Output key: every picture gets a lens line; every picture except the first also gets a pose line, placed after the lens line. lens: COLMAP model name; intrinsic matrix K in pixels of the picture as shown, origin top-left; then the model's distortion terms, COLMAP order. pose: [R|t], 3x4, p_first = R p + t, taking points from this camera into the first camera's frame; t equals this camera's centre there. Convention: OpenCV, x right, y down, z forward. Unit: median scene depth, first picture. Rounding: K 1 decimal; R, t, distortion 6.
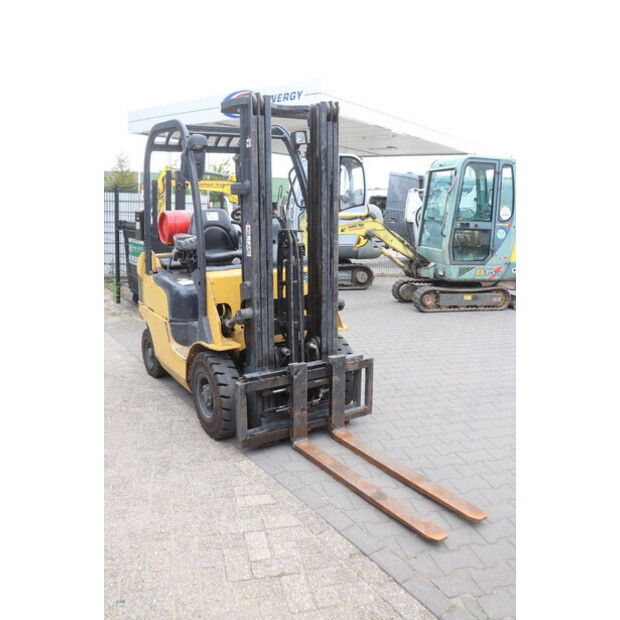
lens RADIAL K [[531.4, 0, 311.1], [0, 531.4, 314.5], [0, 0, 1]] dist [-0.099215, 0.013051]
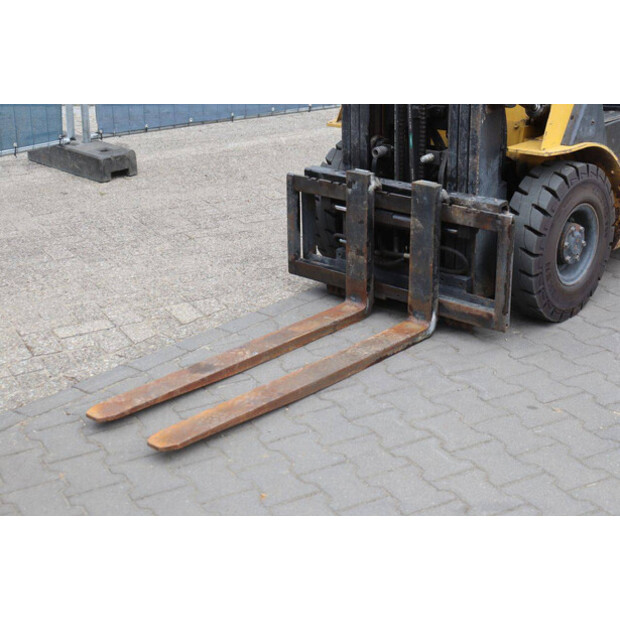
lens RADIAL K [[1062.8, 0, 313.4], [0, 1062.8, 295.5], [0, 0, 1]] dist [0.158888, 0.000000]
pose [[0.259870, 0.325570, -0.909105, 1.089404], [-0.186684, 0.940627, 0.283495, -0.104014], [0.947426, 0.096044, 0.305219, 0.607659]]
